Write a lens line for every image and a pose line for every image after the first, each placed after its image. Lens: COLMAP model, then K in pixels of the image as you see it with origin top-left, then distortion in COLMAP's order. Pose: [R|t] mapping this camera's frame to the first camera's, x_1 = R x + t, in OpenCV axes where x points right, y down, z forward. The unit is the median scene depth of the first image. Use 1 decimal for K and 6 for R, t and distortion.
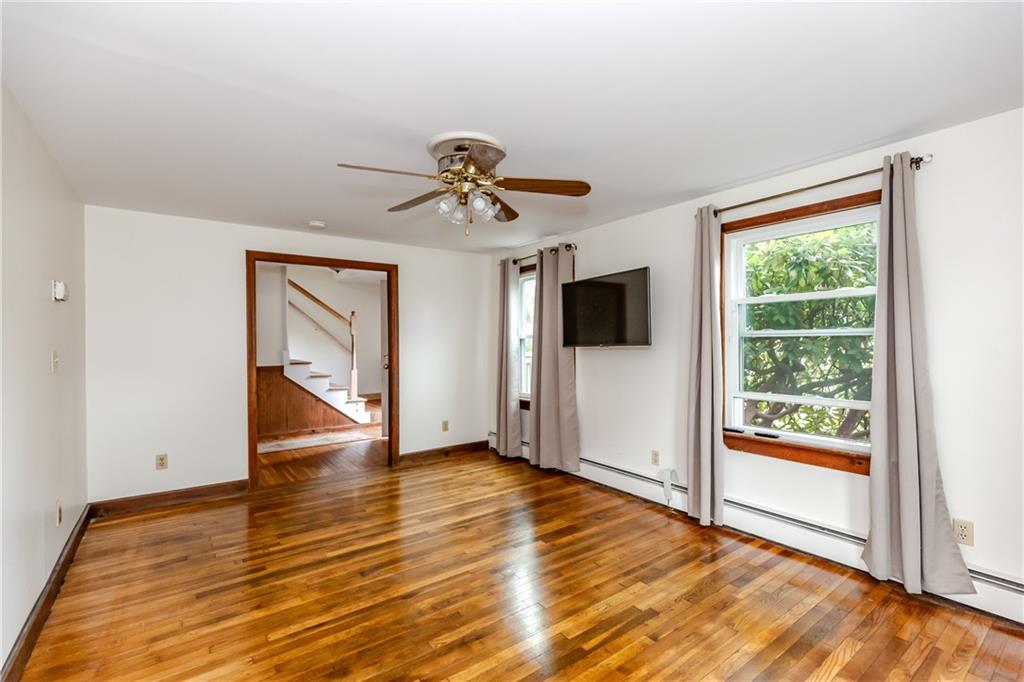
lens RADIAL K [[463.8, 0, 513.3], [0, 463.8, 341.2], [0, 0, 1]] dist [-0.001642, 0.000294]
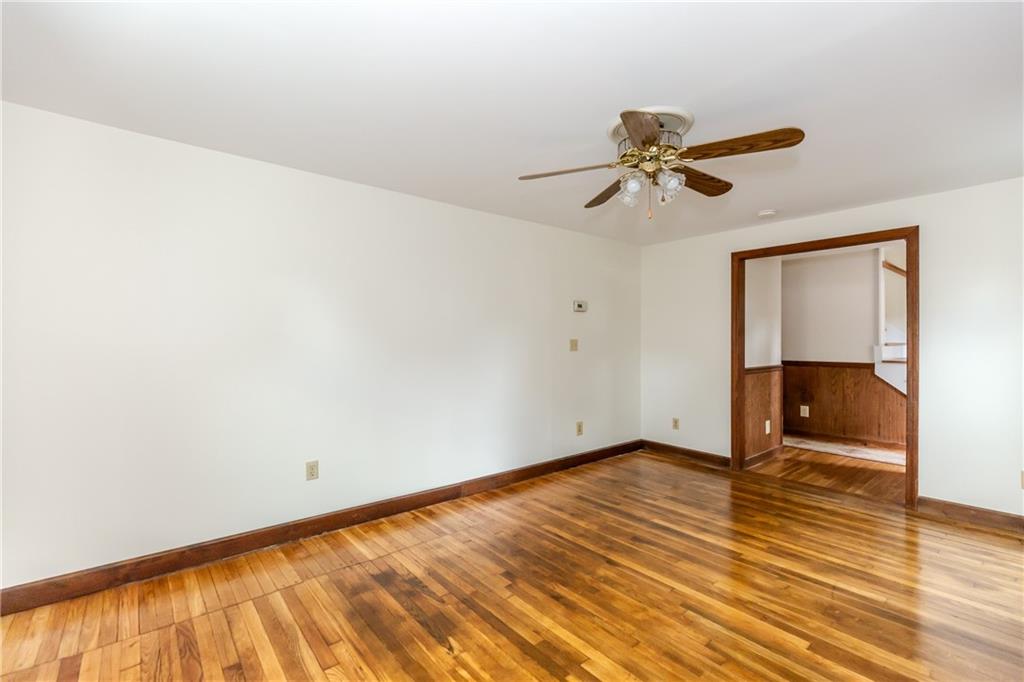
lens RADIAL K [[463.8, 0, 512.7], [0, 463.8, 336.8], [0, 0, 1]] dist [-0.001642, 0.000294]
pose [[0.042822, 0.003896, -0.999075, 0.655599], [-0.004091, 0.999985, 0.003724, 0.005347], [0.999074, 0.003928, 0.042837, 0.540703]]
